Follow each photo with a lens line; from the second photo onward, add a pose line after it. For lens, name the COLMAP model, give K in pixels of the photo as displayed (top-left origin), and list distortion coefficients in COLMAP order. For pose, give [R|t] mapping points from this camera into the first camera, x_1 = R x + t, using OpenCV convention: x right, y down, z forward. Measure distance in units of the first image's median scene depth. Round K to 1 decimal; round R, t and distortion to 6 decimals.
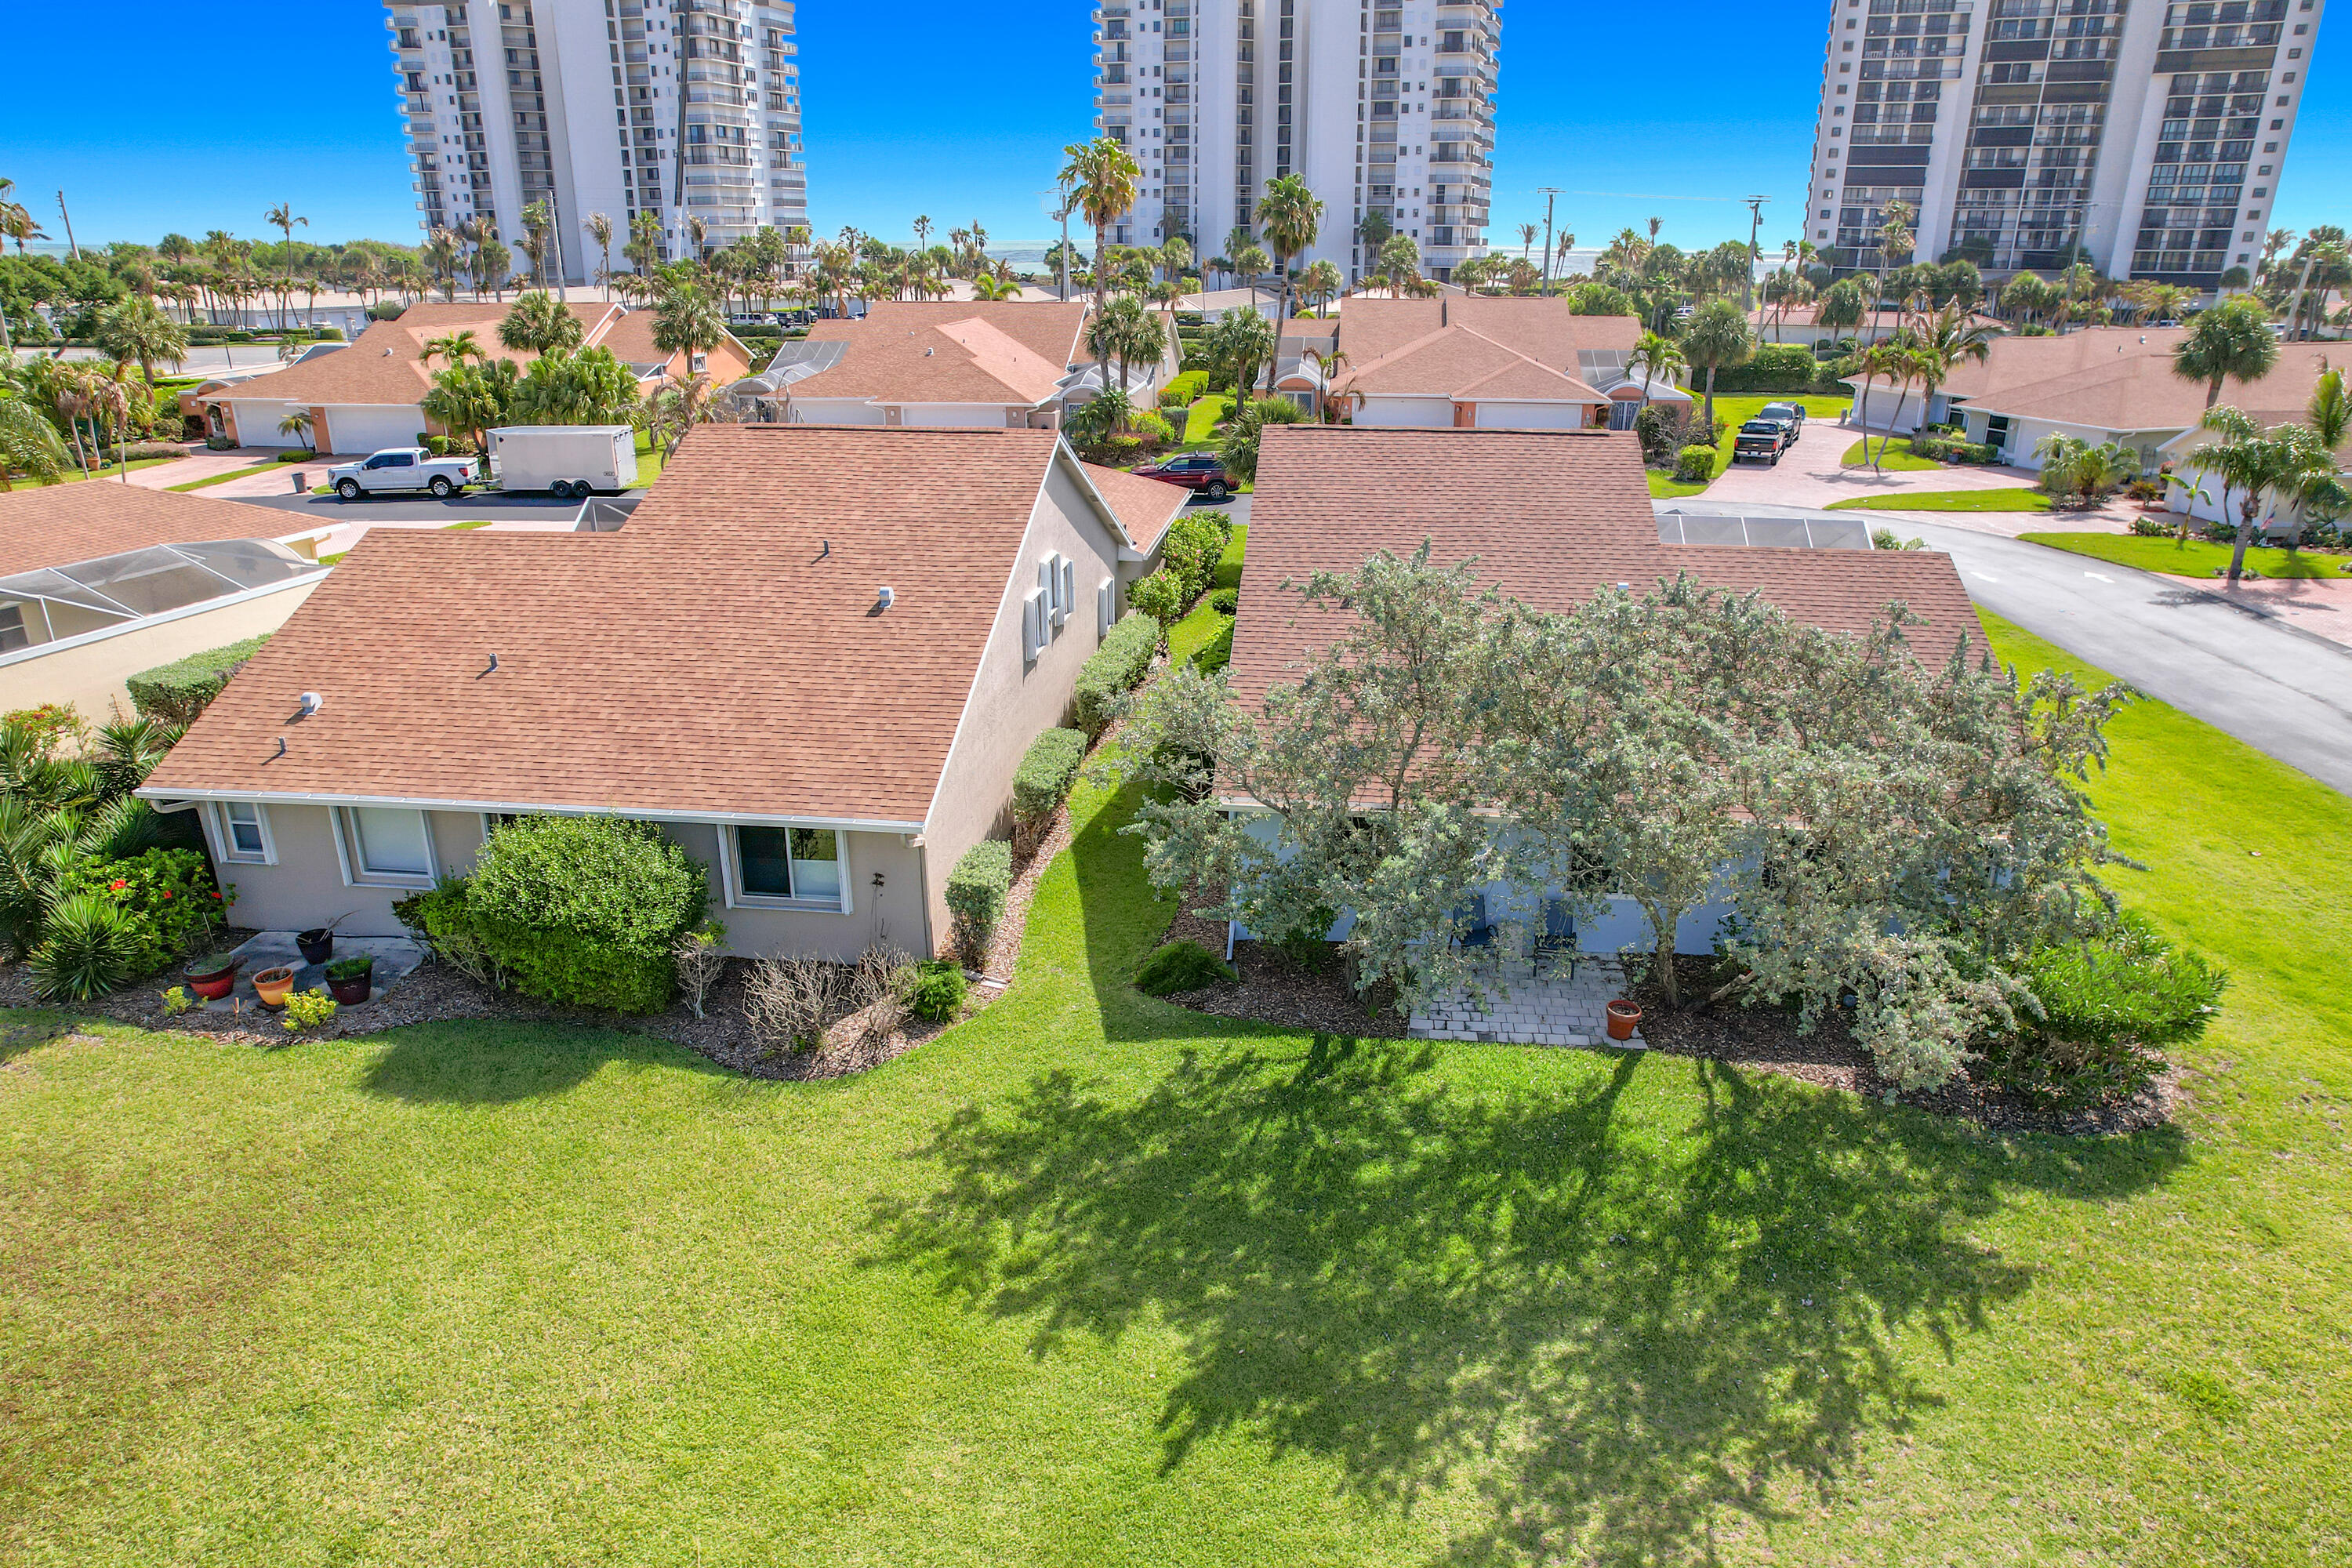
lens RADIAL K [[1483.4, 0, 1168.9], [0, 1483.4, 783.7], [0, 0, 1]] dist [-0.028069, 0.046913]
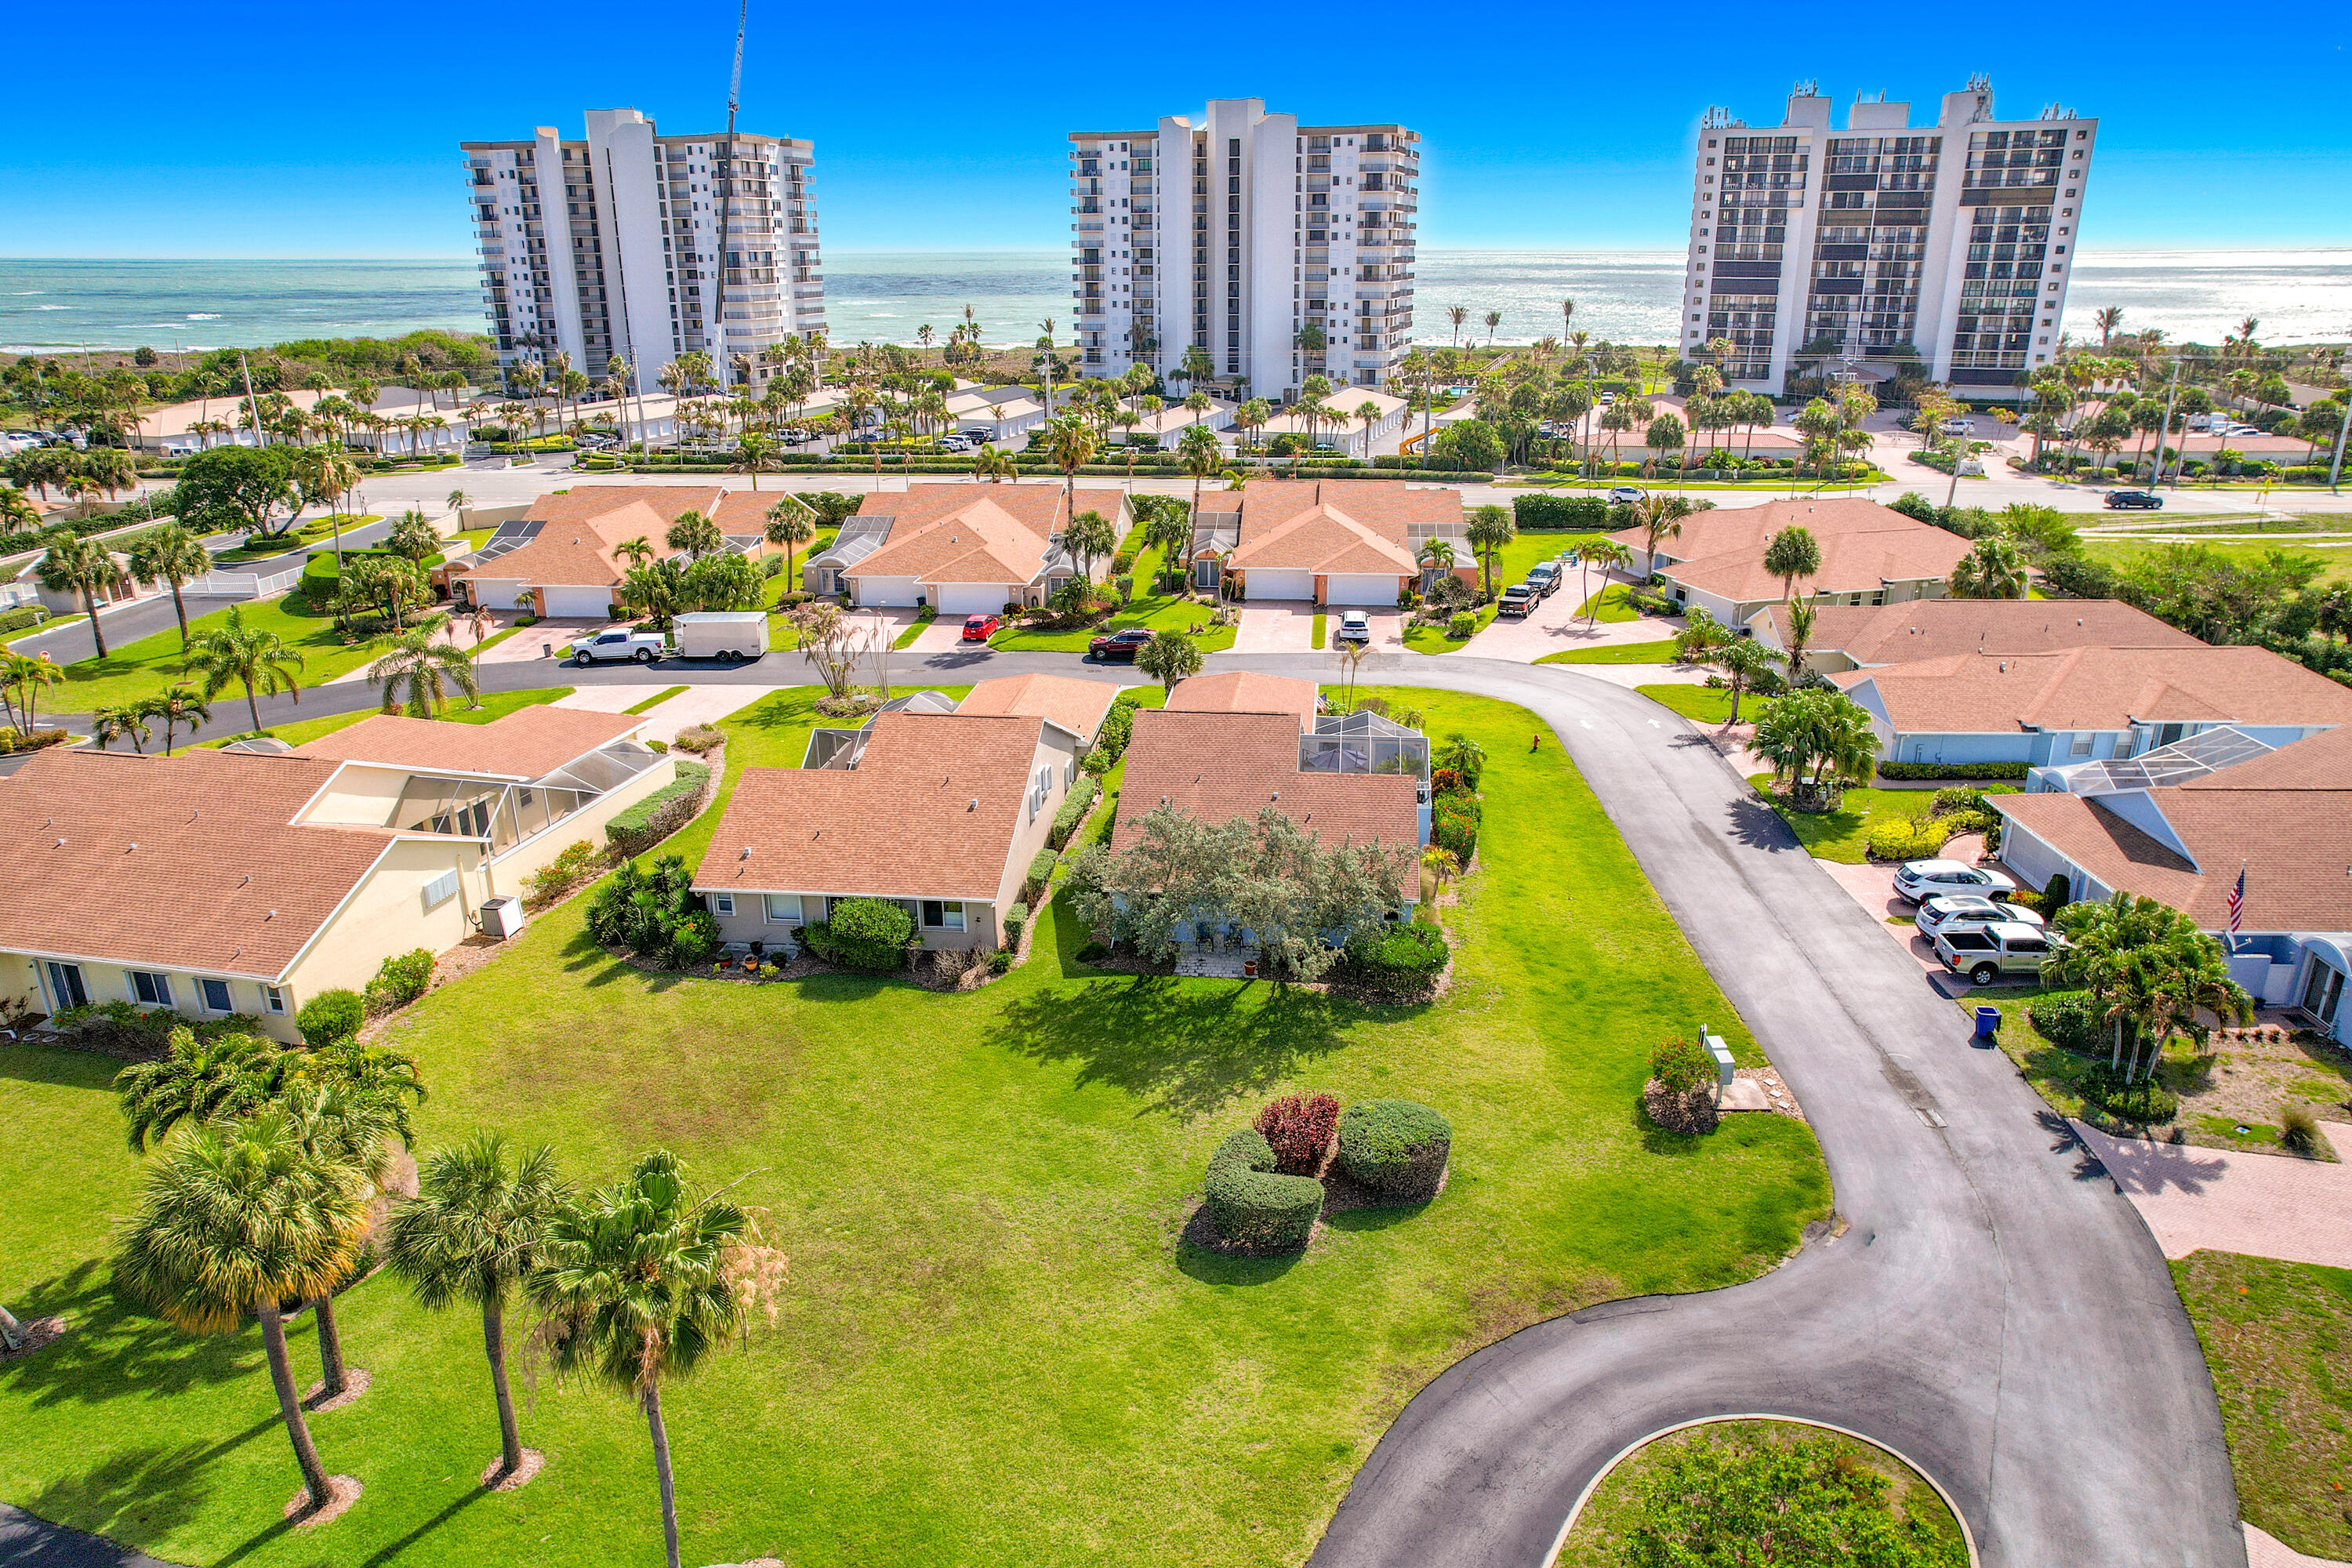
lens RADIAL K [[1483.4, 0, 1173.7], [0, 1483.4, 789.5], [0, 0, 1]] dist [-0.028069, 0.046913]
pose [[0.999892, -0.010598, 0.010208, 0.037973], [0.010582, 0.999943, 0.001654, -0.049111], [-0.010225, -0.001545, 0.999947, -0.480517]]
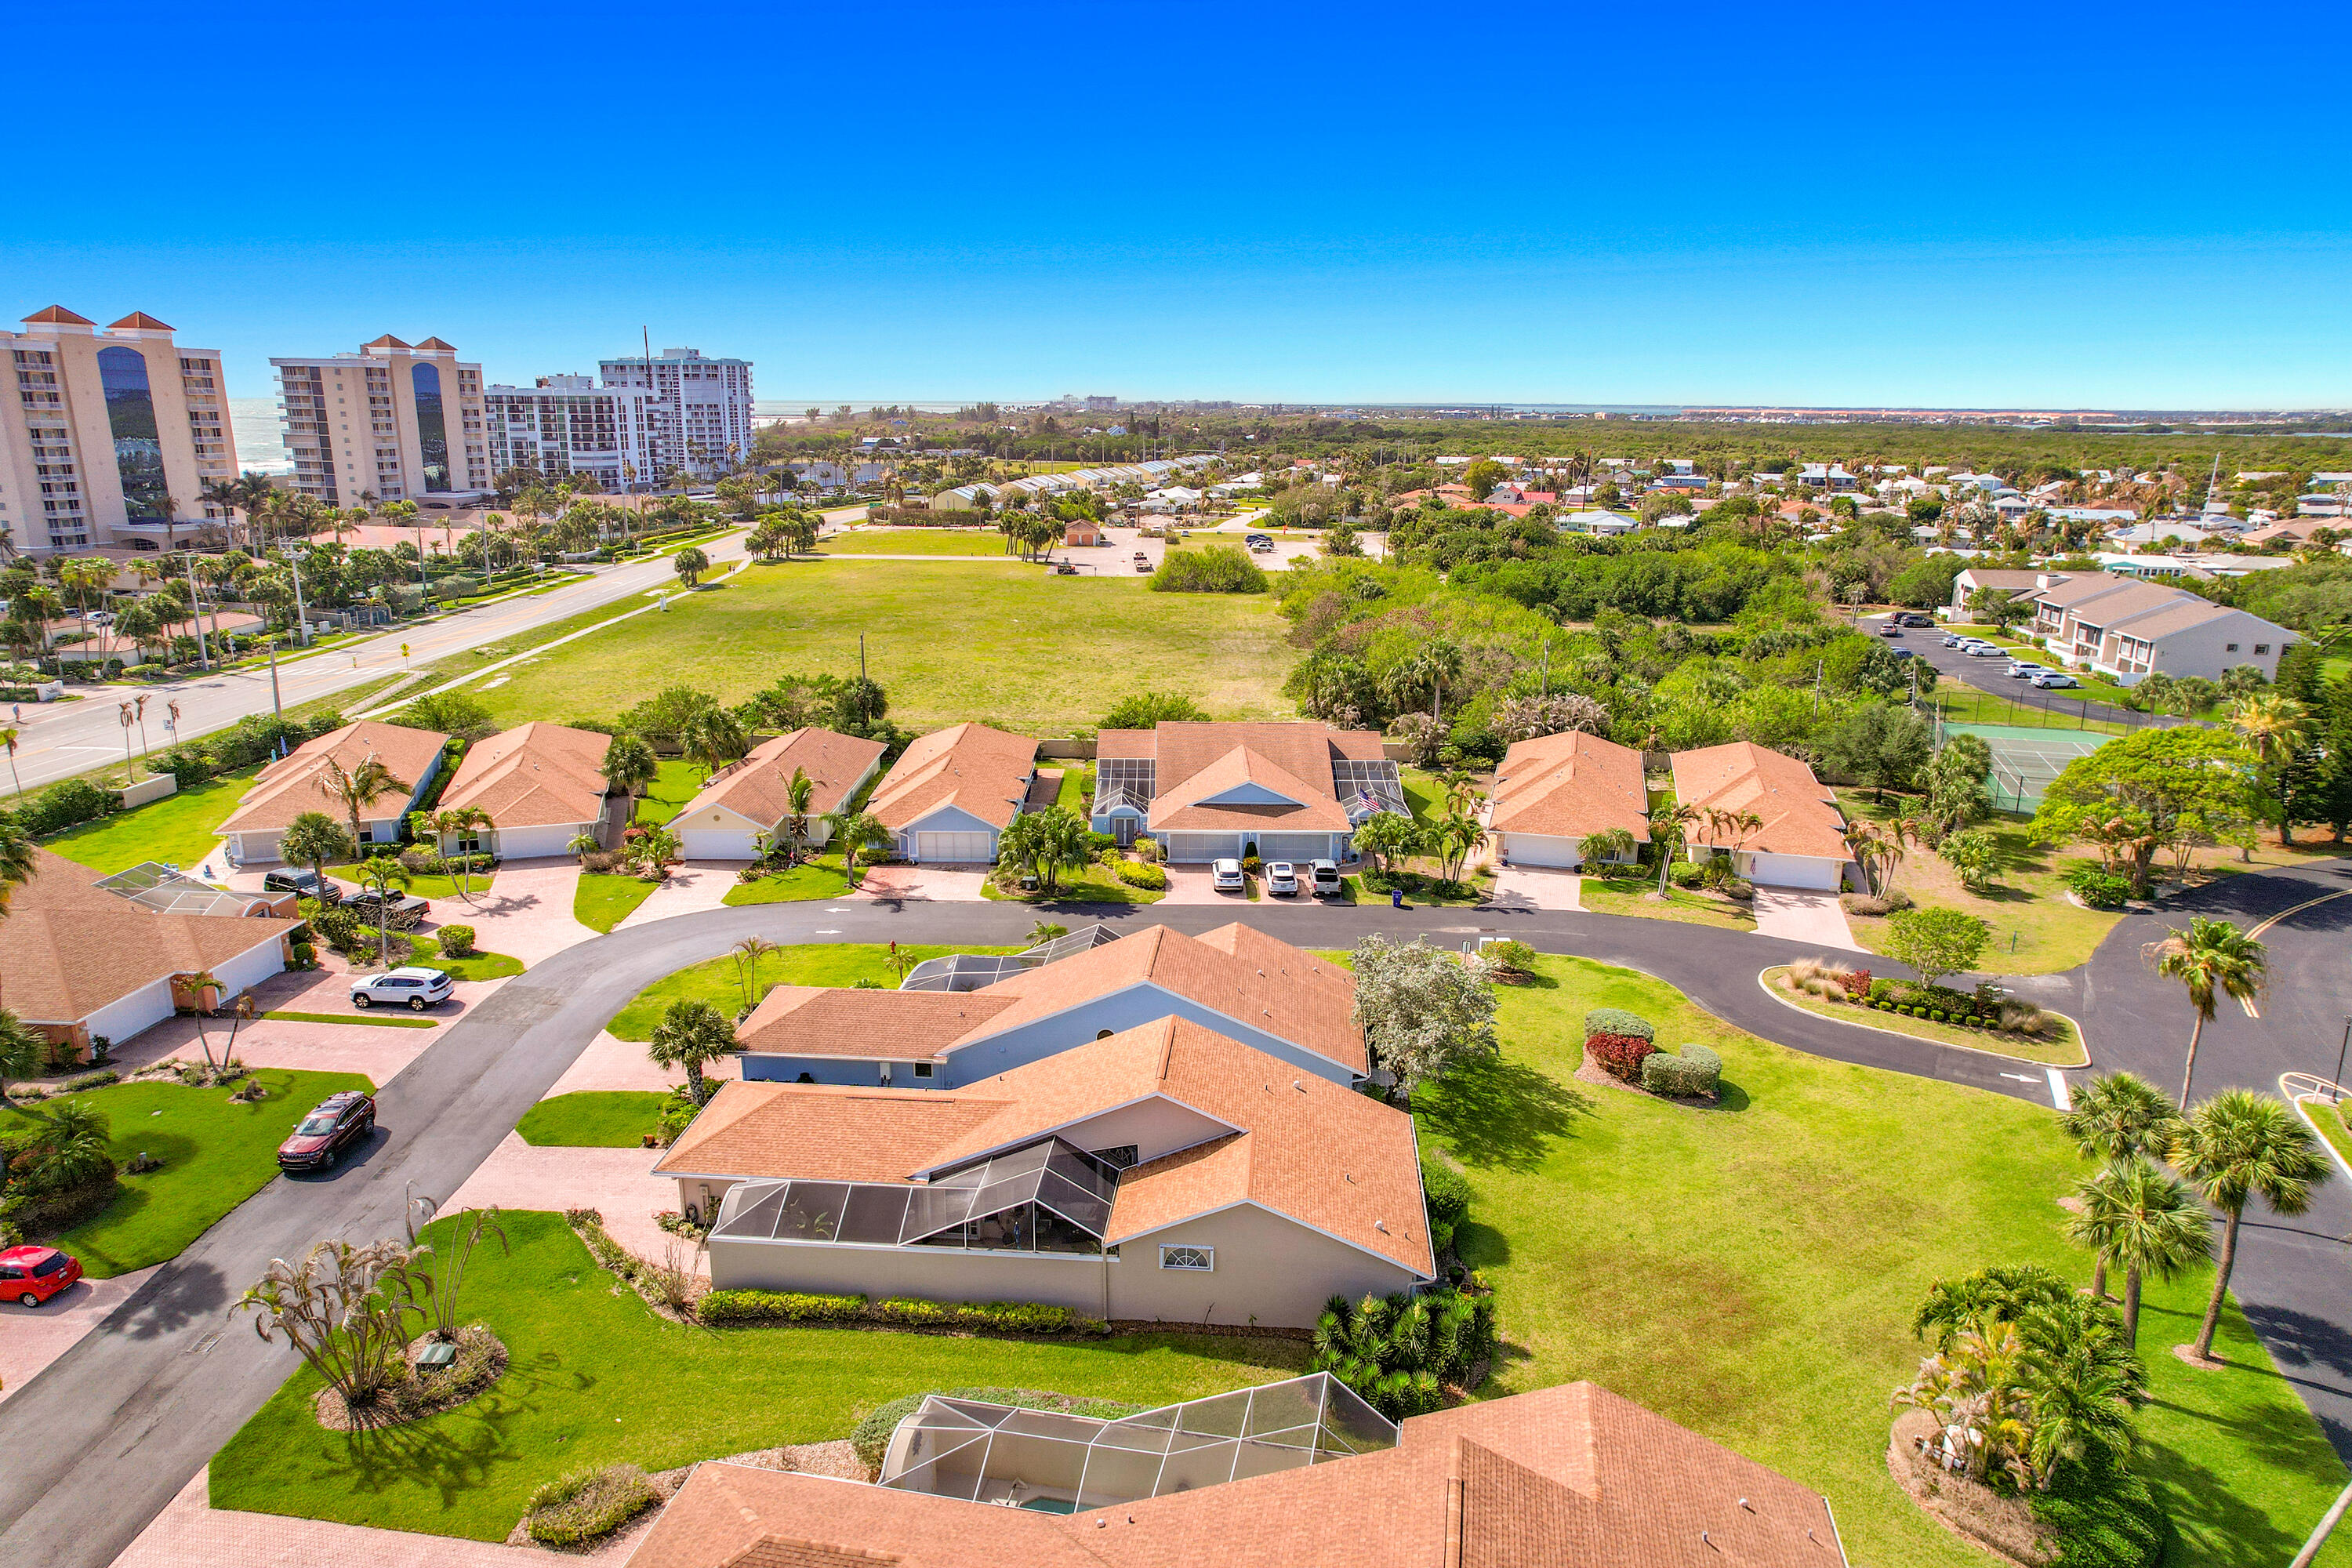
lens RADIAL K [[1483.4, 0, 1190.8], [0, 1483.4, 812.7], [0, 0, 1]] dist [-0.028069, 0.046913]
pose [[-0.055092, -0.260302, 0.963954, -0.811730], [0.325184, 0.908109, 0.263807, -0.413522], [-0.944045, 0.327996, 0.034617, 0.312278]]
